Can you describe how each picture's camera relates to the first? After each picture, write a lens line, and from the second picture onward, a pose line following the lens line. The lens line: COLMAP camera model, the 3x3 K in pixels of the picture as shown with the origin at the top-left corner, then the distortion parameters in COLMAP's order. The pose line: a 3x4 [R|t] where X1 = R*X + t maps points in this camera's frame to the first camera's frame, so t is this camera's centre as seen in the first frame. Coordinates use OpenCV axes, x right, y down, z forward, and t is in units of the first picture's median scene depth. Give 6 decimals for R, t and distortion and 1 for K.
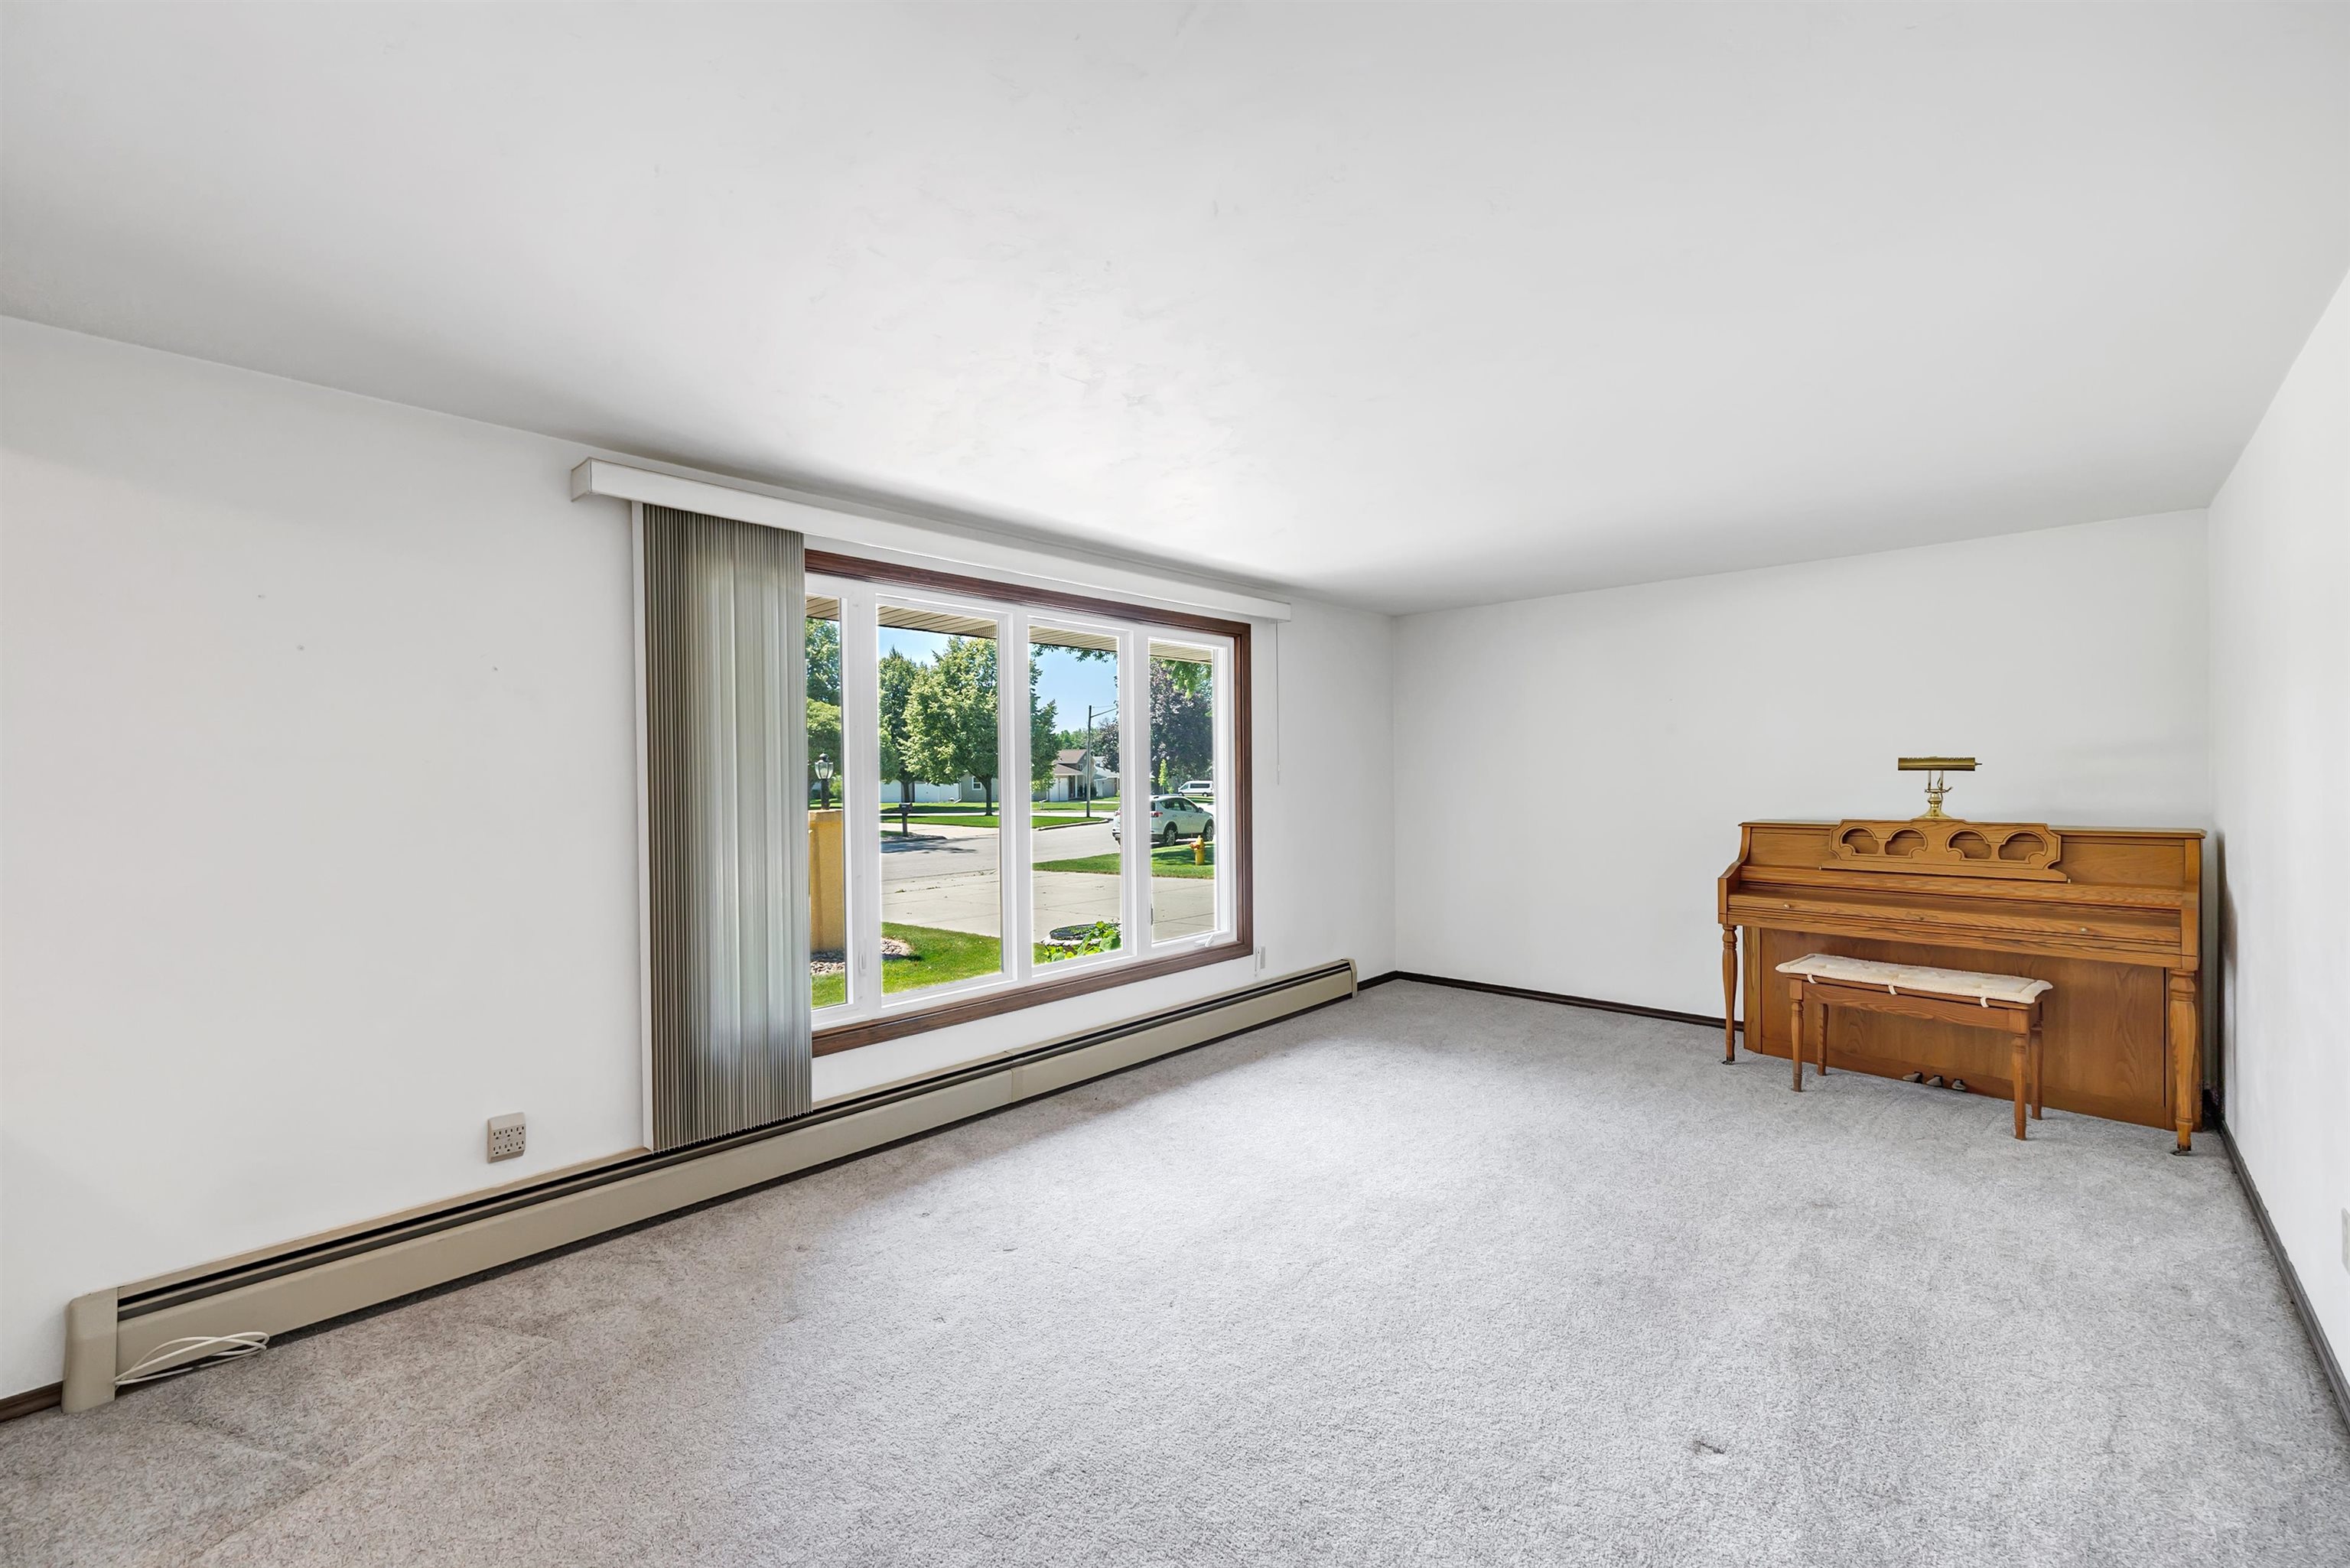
lens RADIAL K [[951.7, 0, 1167.2], [0, 951.7, 786.1], [0, 0, 1]] dist [0.002327, 0.000811]
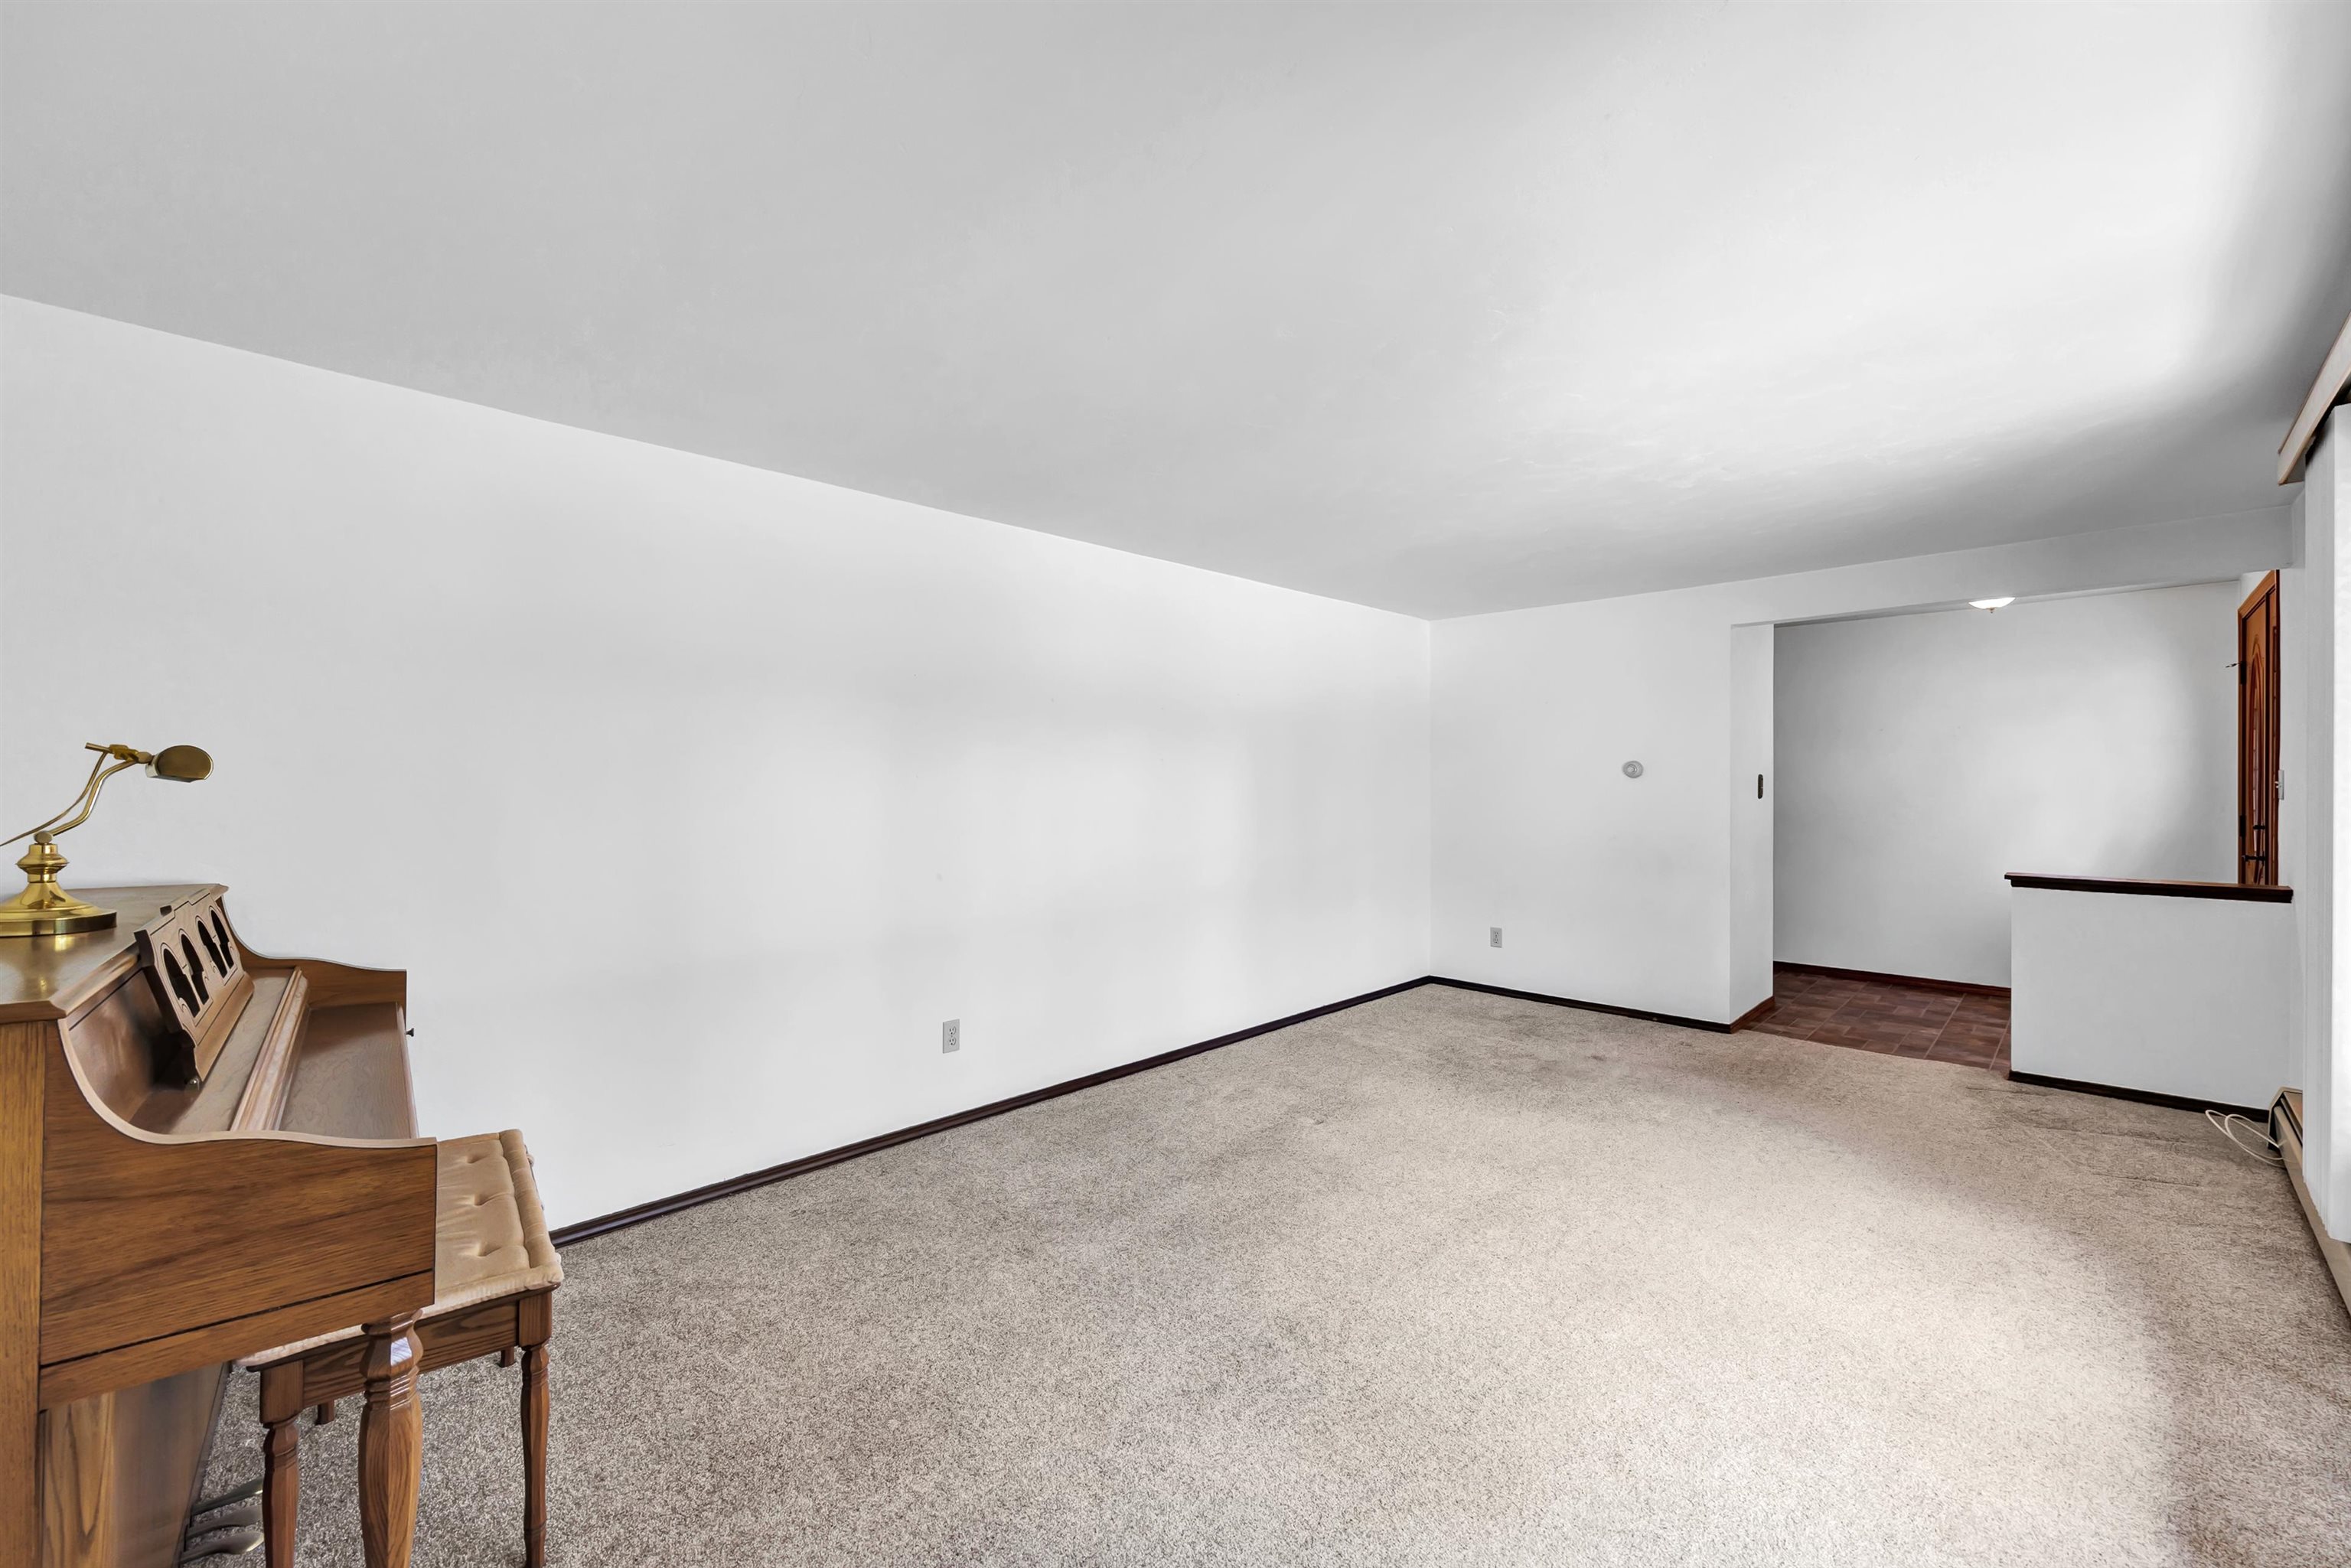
lens RADIAL K [[952.1, 0, 1161.4], [0, 952.1, 778.4], [0, 0, 1]] dist [0.002327, 0.000811]
pose [[-0.999668, 0.006772, 0.024849, 0.414152], [0.007037, 0.999919, 0.010583, -0.012317], [-0.024775, 0.010754, -0.999635, 1.493690]]
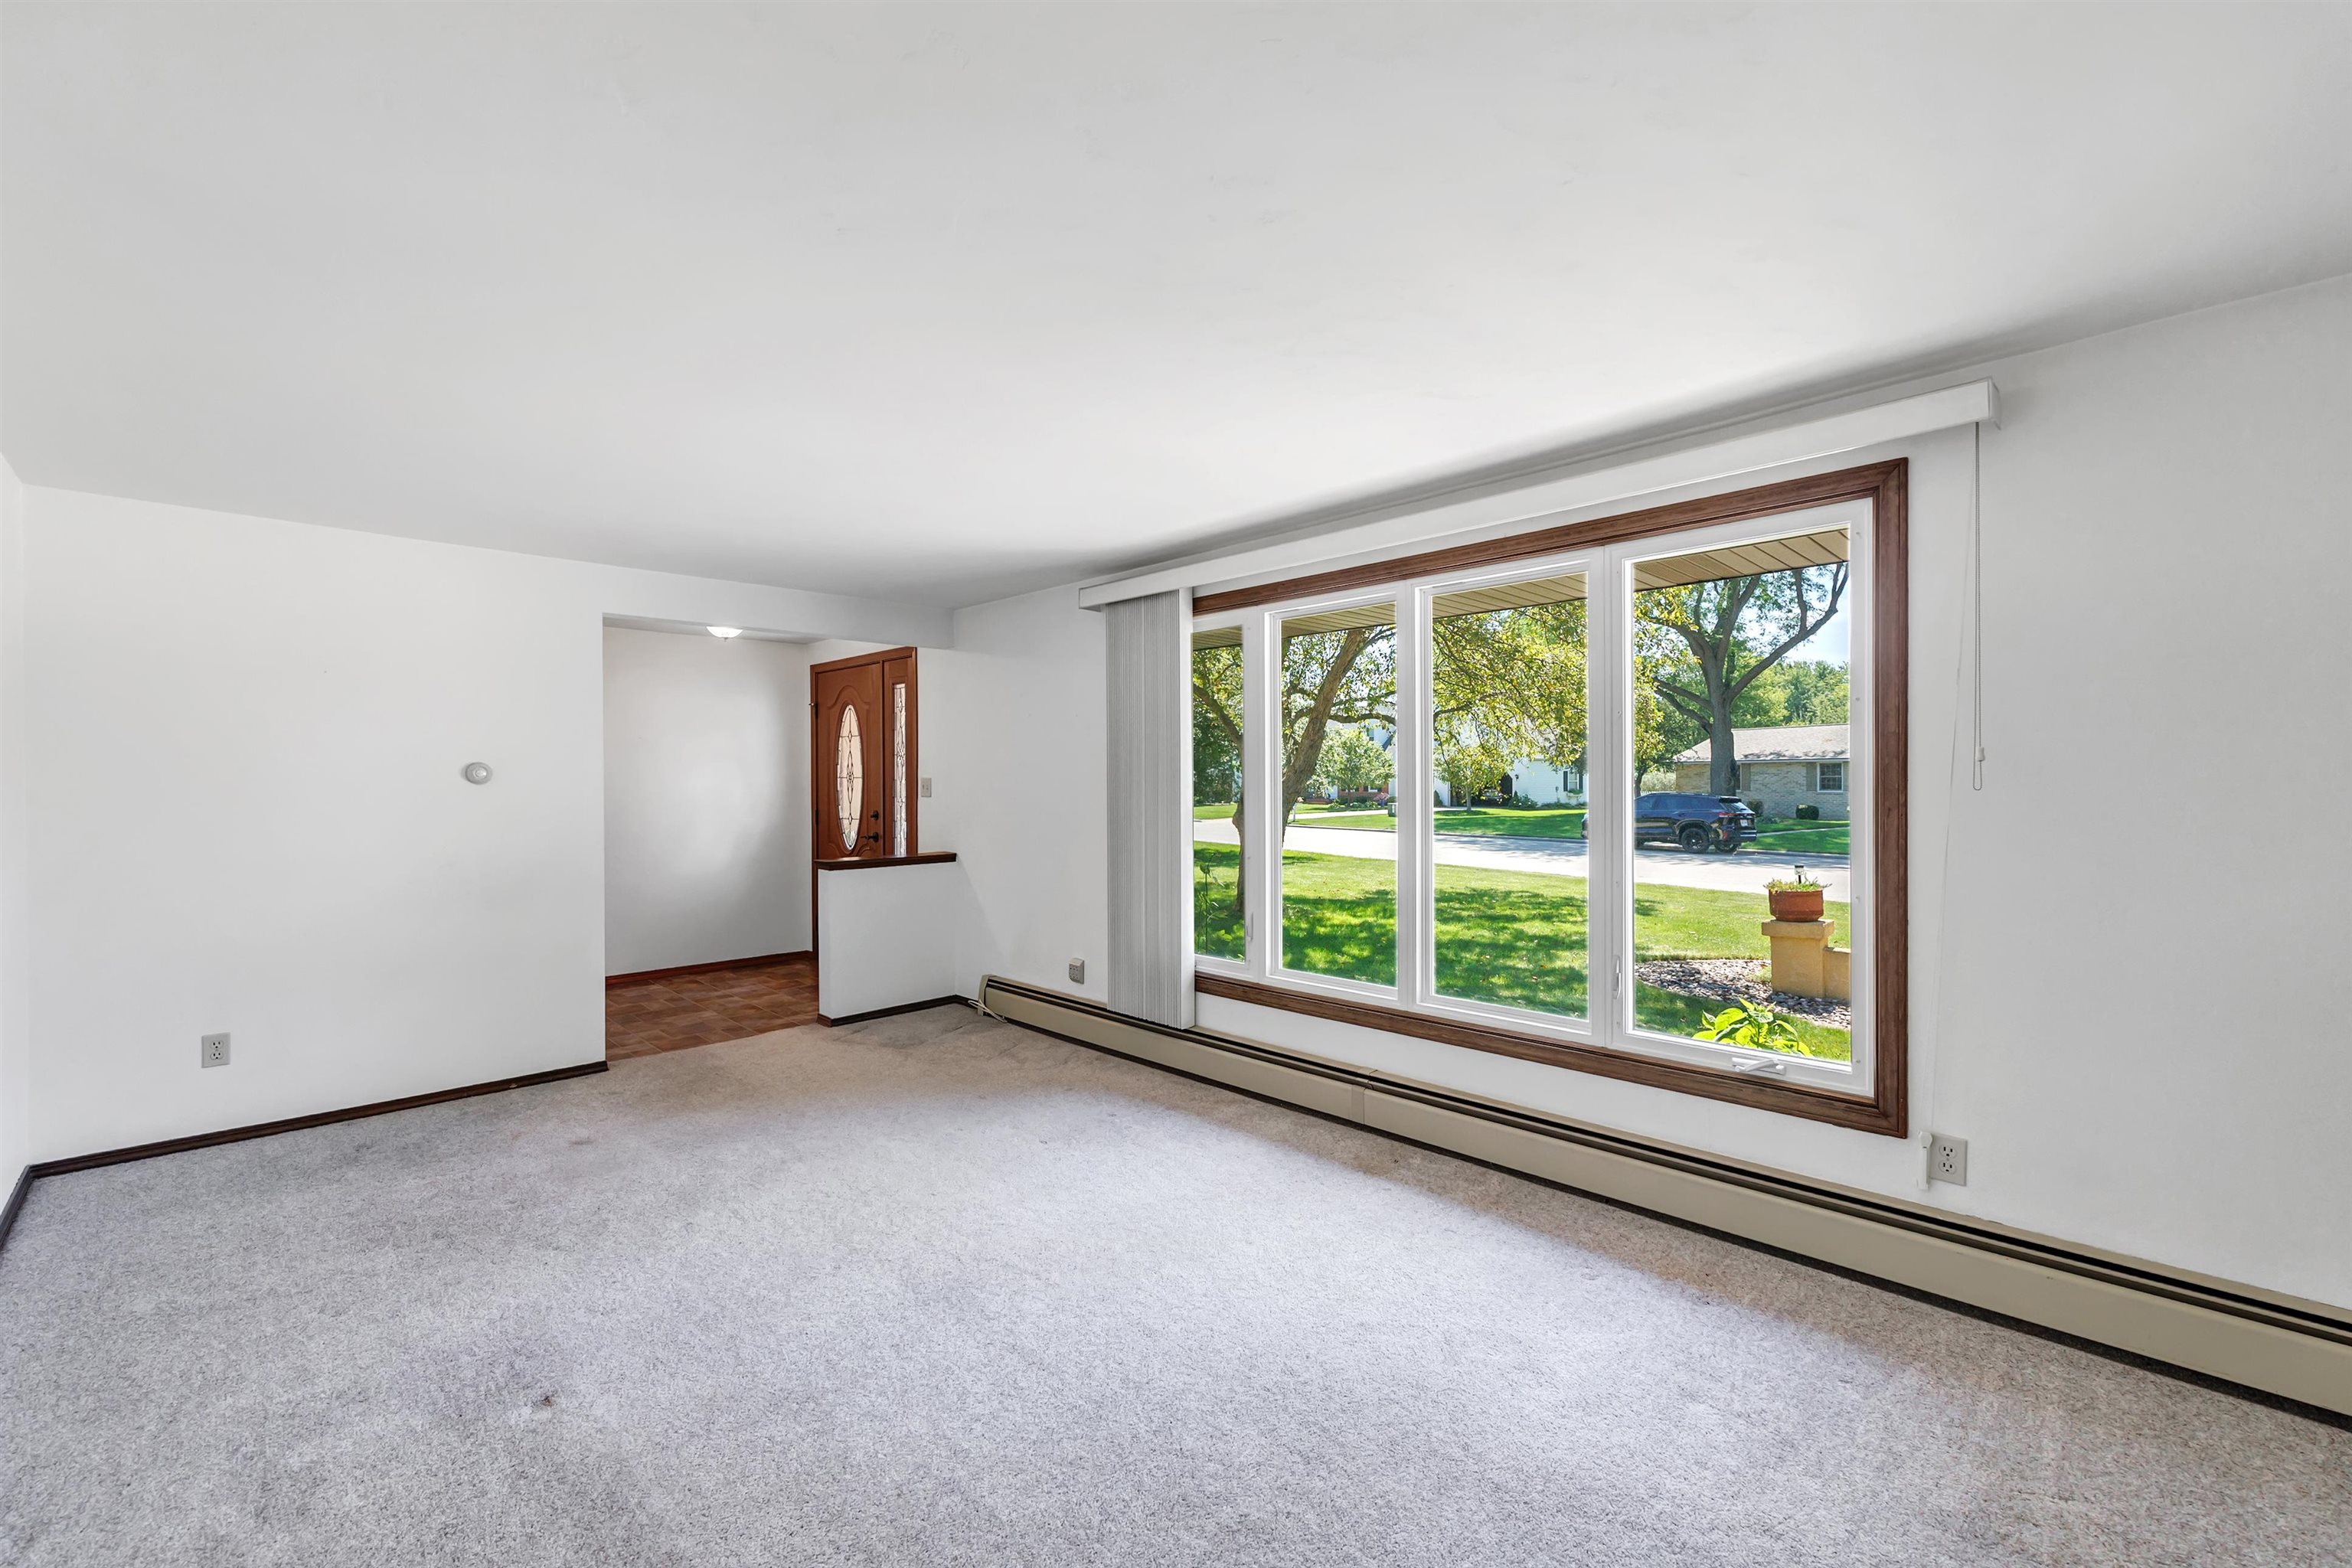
lens RADIAL K [[952.5, 0, 1162.2], [0, 952.5, 781.4], [0, 0, 1]] dist [0.002327, 0.000811]
pose [[-0.041824, 0.007617, -0.999096, 0.811061], [-0.005205, 0.999956, 0.007841, -0.008503], [0.999111, 0.005528, -0.041782, 0.884387]]
